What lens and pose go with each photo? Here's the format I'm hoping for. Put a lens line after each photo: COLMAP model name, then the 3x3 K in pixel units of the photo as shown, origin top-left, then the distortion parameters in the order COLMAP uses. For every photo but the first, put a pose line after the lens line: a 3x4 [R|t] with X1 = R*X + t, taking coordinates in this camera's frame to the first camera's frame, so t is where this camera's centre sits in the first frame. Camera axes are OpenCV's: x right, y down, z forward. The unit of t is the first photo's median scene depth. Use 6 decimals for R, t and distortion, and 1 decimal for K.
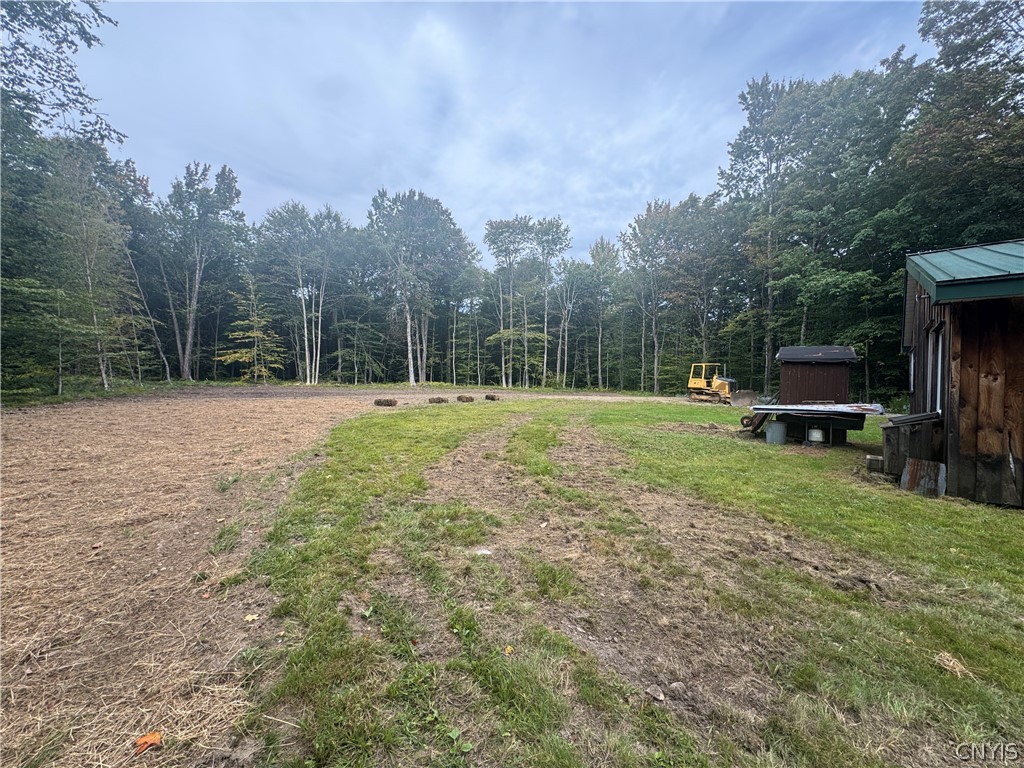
lens RADIAL K [[409.1, 0, 518.1], [0, 409.1, 383.1], [0, 0, 1]] dist [0.024950, -0.000570]
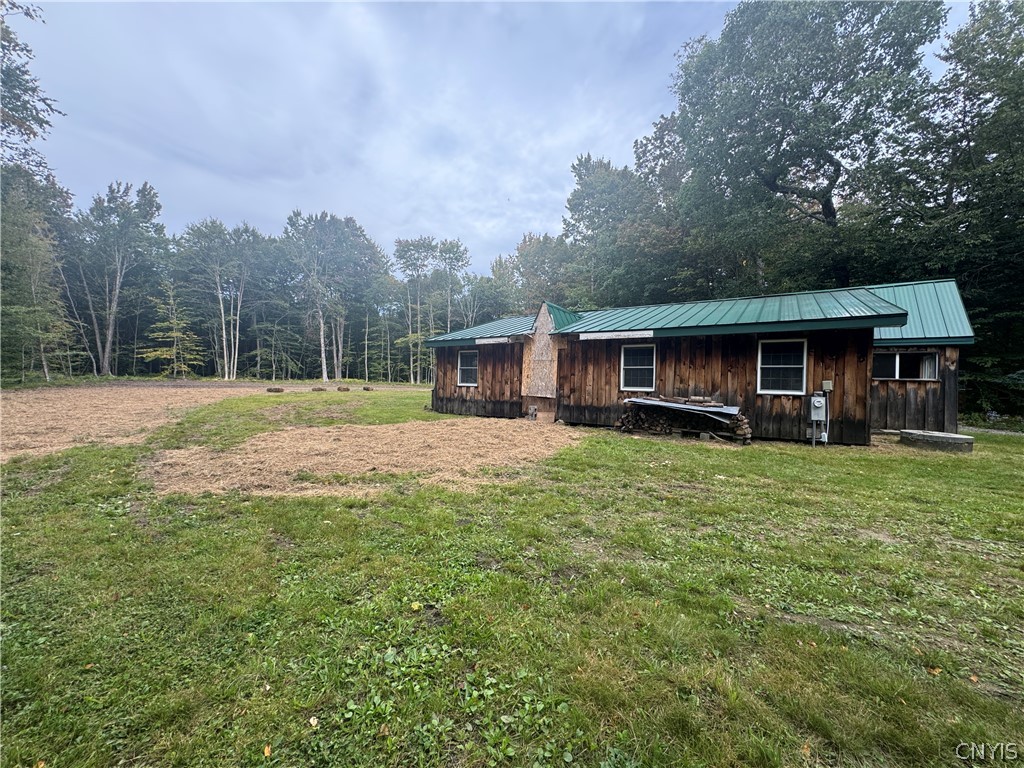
lens RADIAL K [[409.1, 0, 505.4], [0, 409.1, 387.1], [0, 0, 1]] dist [0.024950, -0.000570]
pose [[0.991971, 0.005283, 0.126358, 0.092191], [-0.007345, 0.999847, 0.015857, -0.001339], [-0.126255, -0.016658, 0.991858, -0.197687]]
